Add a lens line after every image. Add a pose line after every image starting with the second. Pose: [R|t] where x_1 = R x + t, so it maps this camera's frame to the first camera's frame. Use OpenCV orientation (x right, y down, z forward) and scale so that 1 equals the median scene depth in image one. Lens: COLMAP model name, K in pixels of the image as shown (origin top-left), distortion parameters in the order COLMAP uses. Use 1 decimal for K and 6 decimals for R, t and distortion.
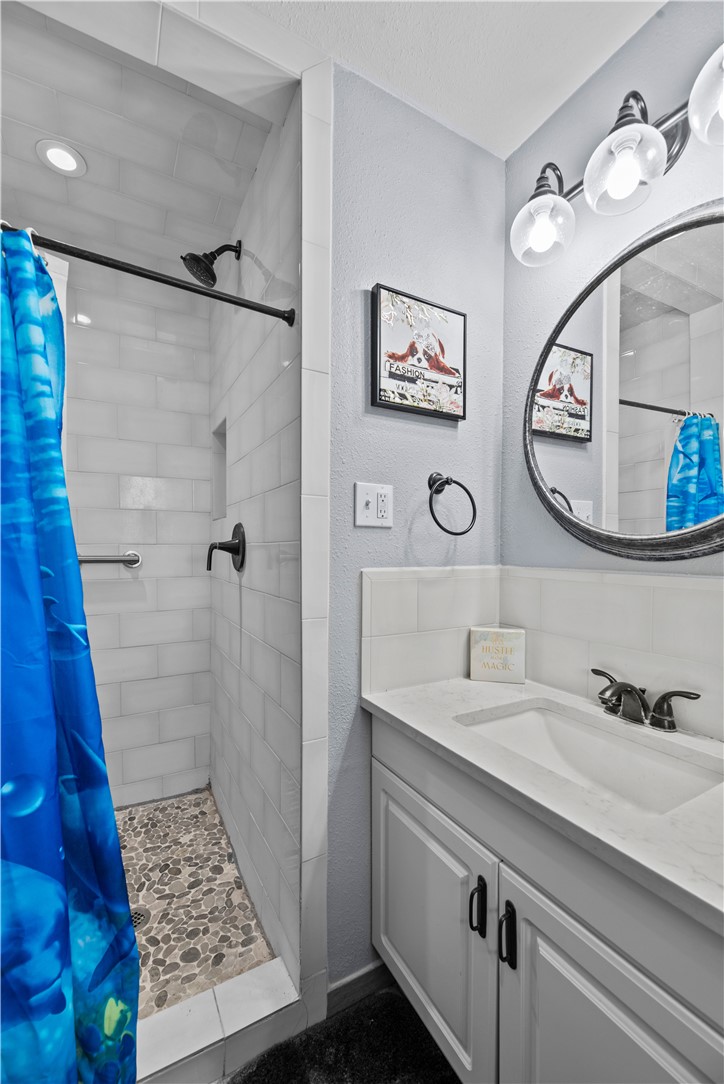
lens RADIAL K [[451.0, 0, 364.3], [0, 451.0, 556.9], [0, 0, 1]] dist [-0.006318, -0.000380]
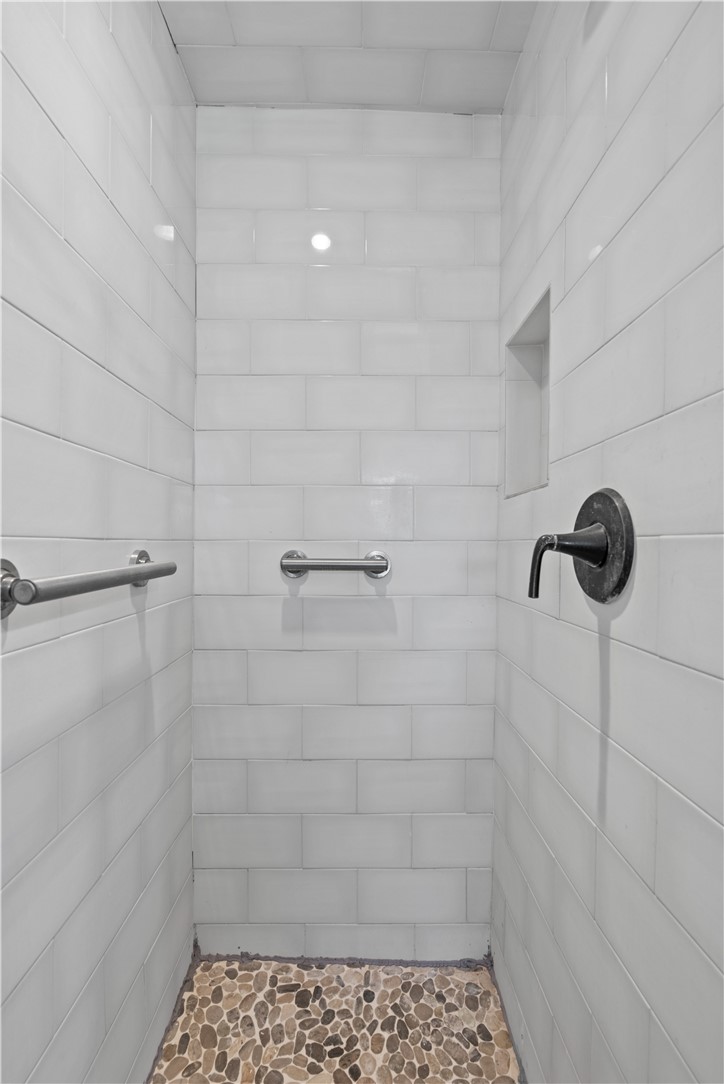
lens RADIAL K [[477.5, 0, 362.8], [0, 477.5, 544.9], [0, 0, 1]] dist [-0.007554, 0.000290]
pose [[0.880097, 0.006575, -0.474749, -0.218192], [-0.018128, 0.999640, -0.019763, -0.007660], [0.474448, 0.026000, 0.879900, 0.405329]]
